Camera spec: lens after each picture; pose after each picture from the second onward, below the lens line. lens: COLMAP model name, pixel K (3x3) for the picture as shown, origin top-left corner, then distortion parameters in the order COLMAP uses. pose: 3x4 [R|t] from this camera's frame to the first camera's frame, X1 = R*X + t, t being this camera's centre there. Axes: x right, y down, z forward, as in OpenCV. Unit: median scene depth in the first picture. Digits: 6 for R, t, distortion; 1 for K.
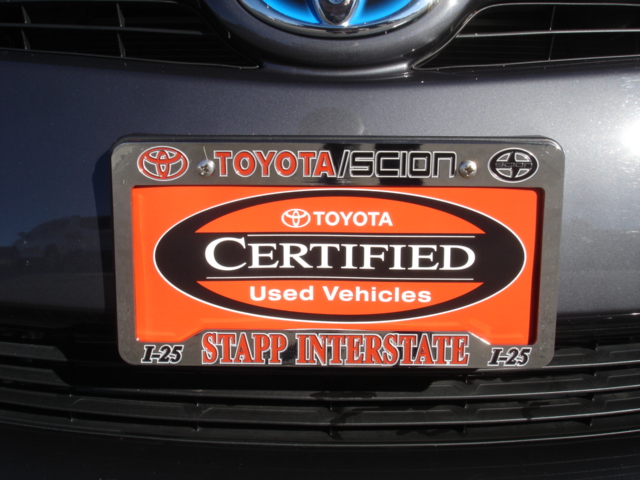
lens RADIAL K [[707.6, 0, 320.0], [0, 707.6, 240.0], [0, 0, 1]] dist [-0.060098, -0.000944]
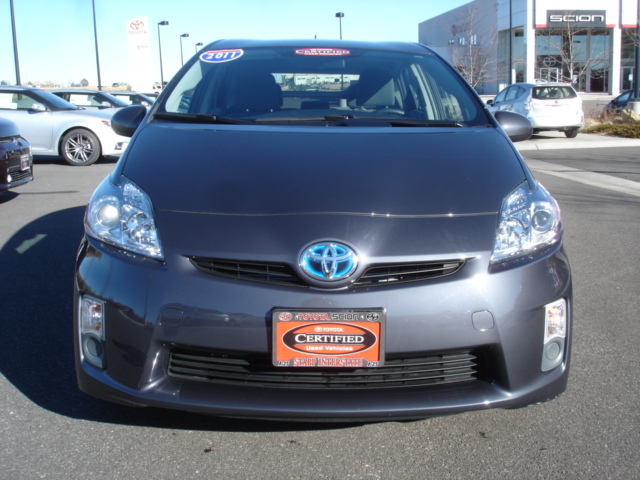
lens RADIAL K [[707.6, 0, 320.0], [0, 707.6, 240.0], [0, 0, 1]] dist [-0.060098, -0.000944]
pose [[0.999450, -0.000028, 0.033165, -0.154002], [-0.000866, 0.999636, 0.026958, -0.627188], [-0.033154, -0.026972, 0.999086, -2.892352]]
